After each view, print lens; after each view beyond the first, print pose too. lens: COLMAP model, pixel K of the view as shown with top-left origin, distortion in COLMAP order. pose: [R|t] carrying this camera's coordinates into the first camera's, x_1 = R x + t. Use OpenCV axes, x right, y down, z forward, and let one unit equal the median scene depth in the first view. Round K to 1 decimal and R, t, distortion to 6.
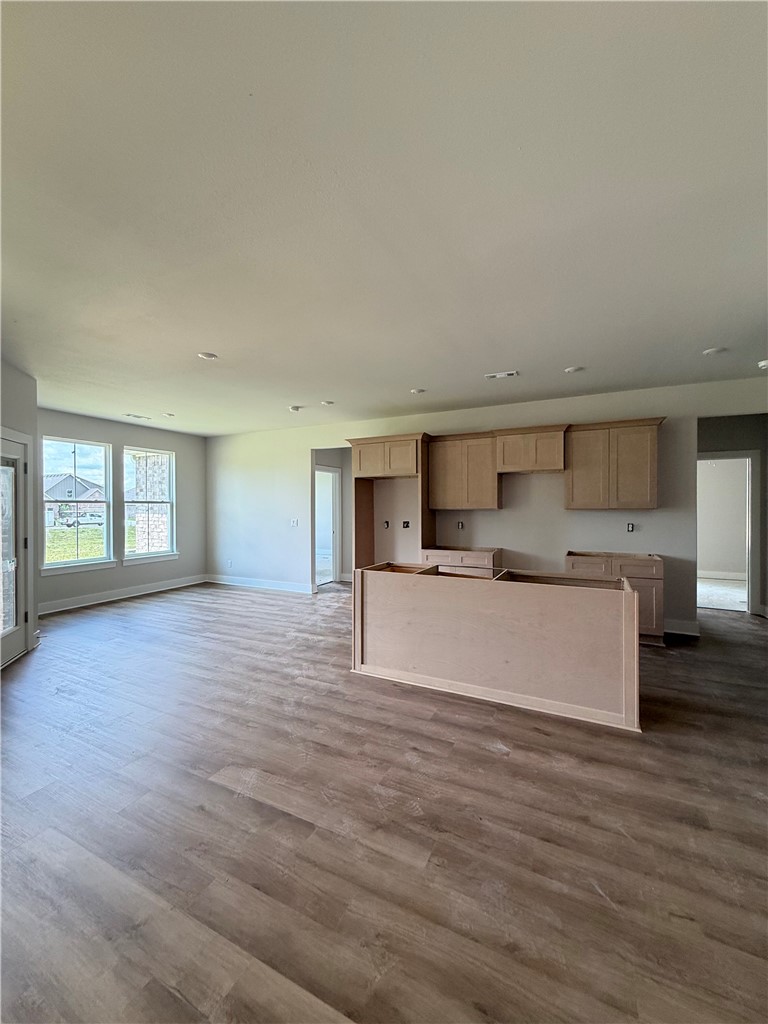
lens RADIAL K [[411.9, 0, 383.5], [0, 411.9, 508.6], [0, 0, 1]] dist [0.002800, -0.001037]
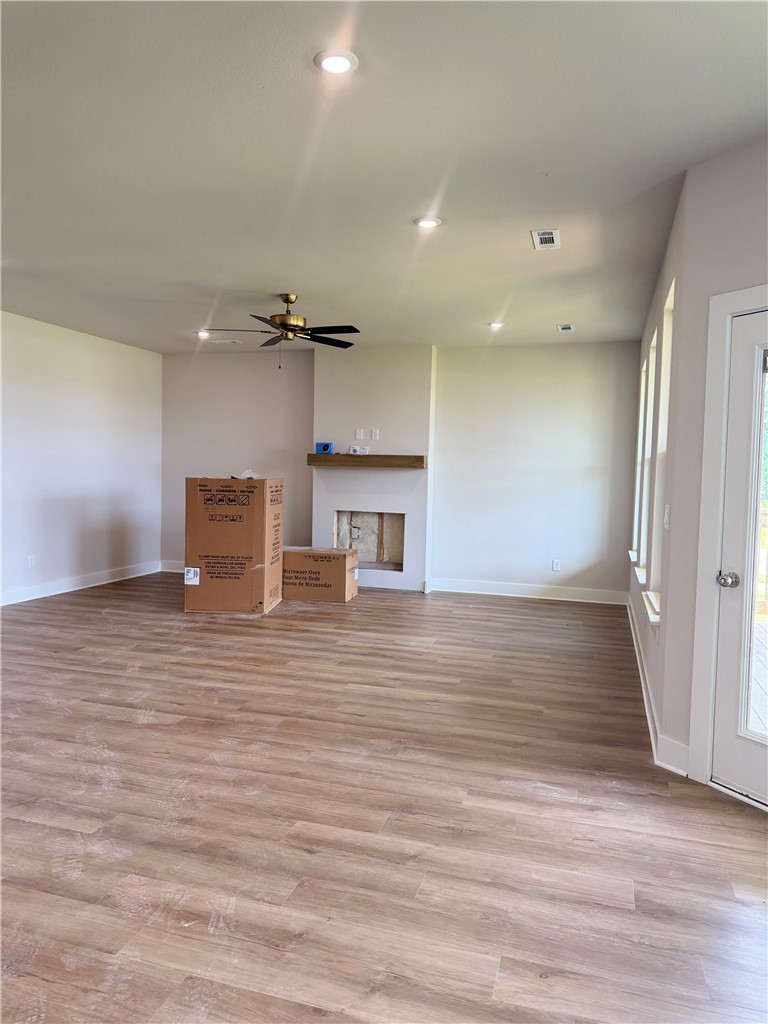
lens RADIAL K [[726.9, 0, 380.2], [0, 726.9, 509.4], [0, 0, 1]] dist [0.051453, -0.062389]
pose [[-0.985894, -0.016005, -0.166601, -0.349585], [-0.026779, 0.997678, 0.062623, 0.008236], [0.165212, 0.066201, -0.984034, 1.692461]]
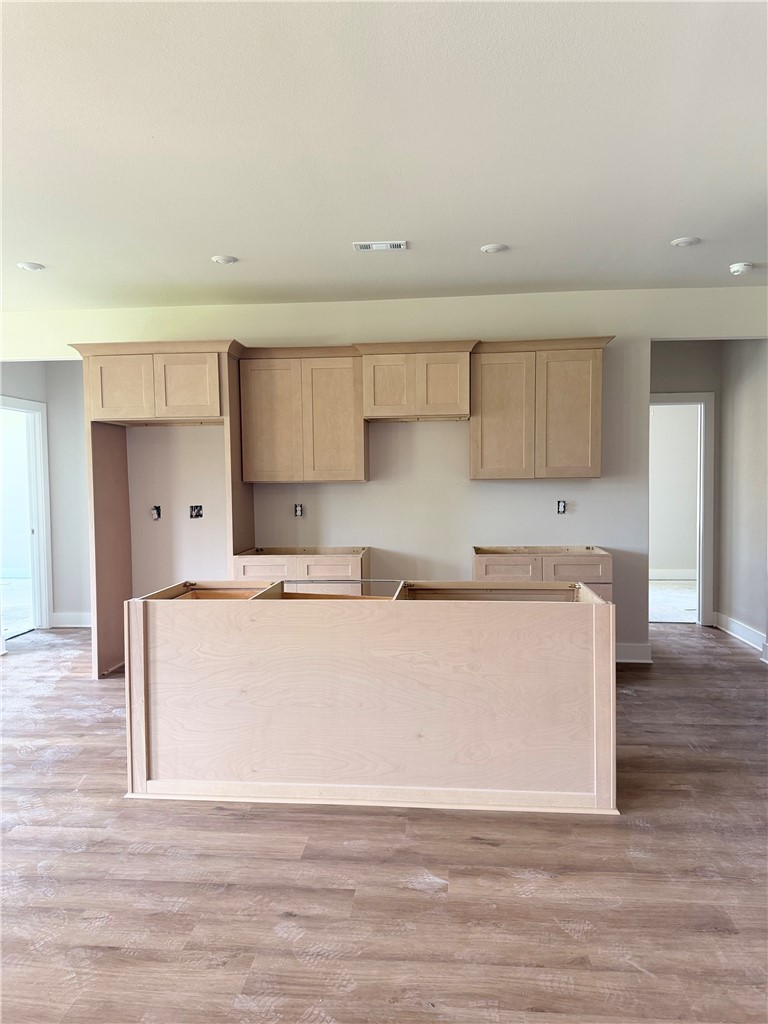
lens RADIAL K [[726.9, 0, 382.8], [0, 726.9, 513.2], [0, 0, 1]] dist [0.051453, -0.062389]
pose [[0.932964, -0.024602, 0.359127, -0.096588], [0.010837, 0.999129, 0.040293, 0.008224], [-0.359805, -0.033700, 0.932419, 0.043201]]
